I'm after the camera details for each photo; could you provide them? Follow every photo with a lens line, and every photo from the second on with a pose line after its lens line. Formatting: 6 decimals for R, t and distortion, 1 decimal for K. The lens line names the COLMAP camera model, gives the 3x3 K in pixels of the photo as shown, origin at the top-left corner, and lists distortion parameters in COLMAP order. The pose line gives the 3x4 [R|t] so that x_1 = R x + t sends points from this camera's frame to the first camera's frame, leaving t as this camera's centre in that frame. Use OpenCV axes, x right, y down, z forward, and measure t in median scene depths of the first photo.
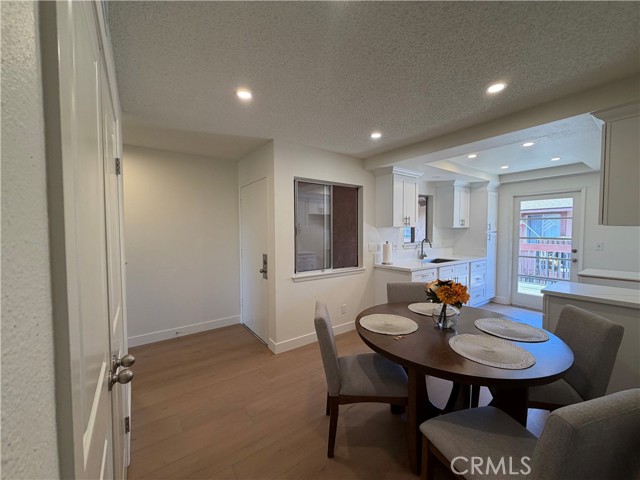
lens RADIAL K [[256.4, 0, 315.8], [0, 256.4, 241.5], [0, 0, 1]] dist [-0.002045, 0.000000]
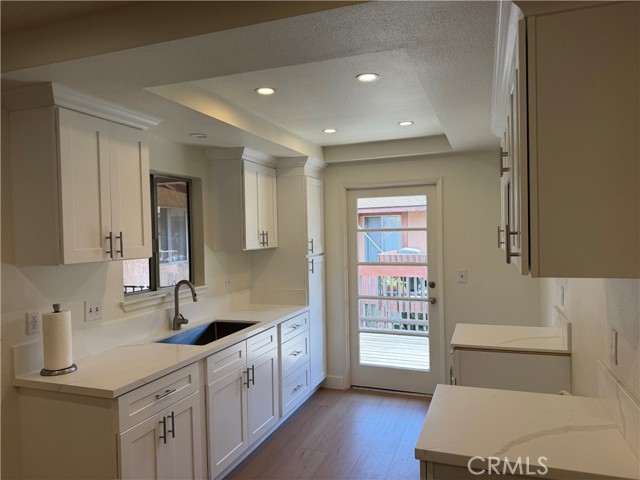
lens RADIAL K [[443.6, 0, 330.4], [0, 443.6, 234.0], [0, 0, 1]] dist [0.026338, -0.043341]
pose [[0.816370, -0.015297, 0.577326, 0.204455], [0.042613, 0.998520, -0.033799, -0.050582], [-0.575955, 0.052194, 0.815814, 0.262556]]
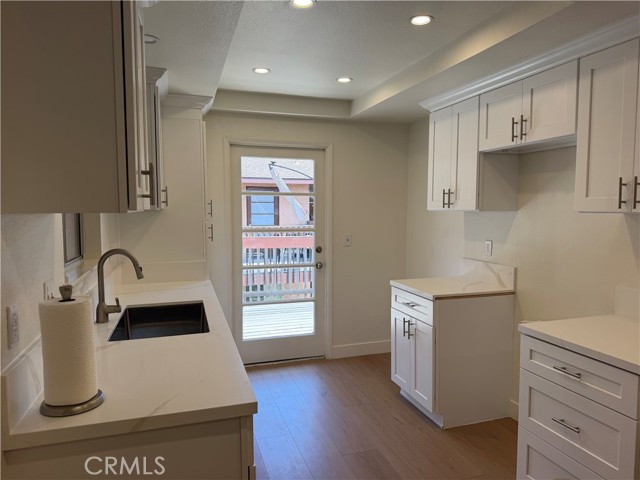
lens RADIAL K [[443.6, 0, 321.1], [0, 443.6, 244.3], [0, 0, 1]] dist [0.026338, -0.043341]
pose [[0.293802, -0.073437, 0.953041, 0.026342], [0.039744, 0.997121, 0.064581, -0.038402], [-0.955040, 0.018904, 0.295874, 0.626879]]
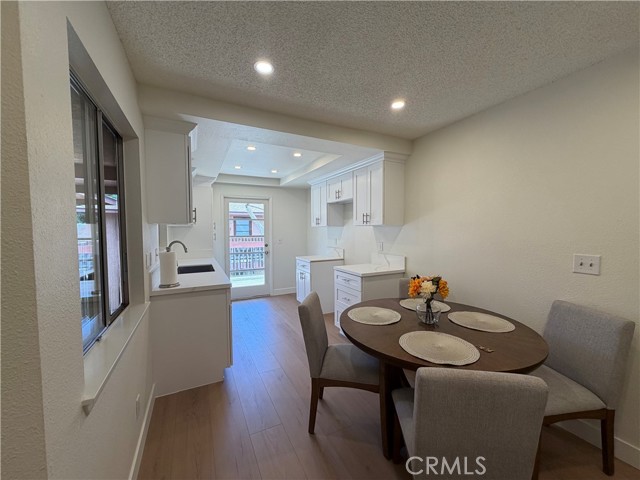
lens RADIAL K [[256.4, 0, 318.9], [0, 256.4, 239.0], [0, 0, 1]] dist [-0.002045, 0.000000]
pose [[0.149559, -0.034974, 0.988134, -0.212605], [0.045925, 0.998541, 0.028391, -0.017591], [-0.987686, 0.041134, 0.150947, 0.491041]]
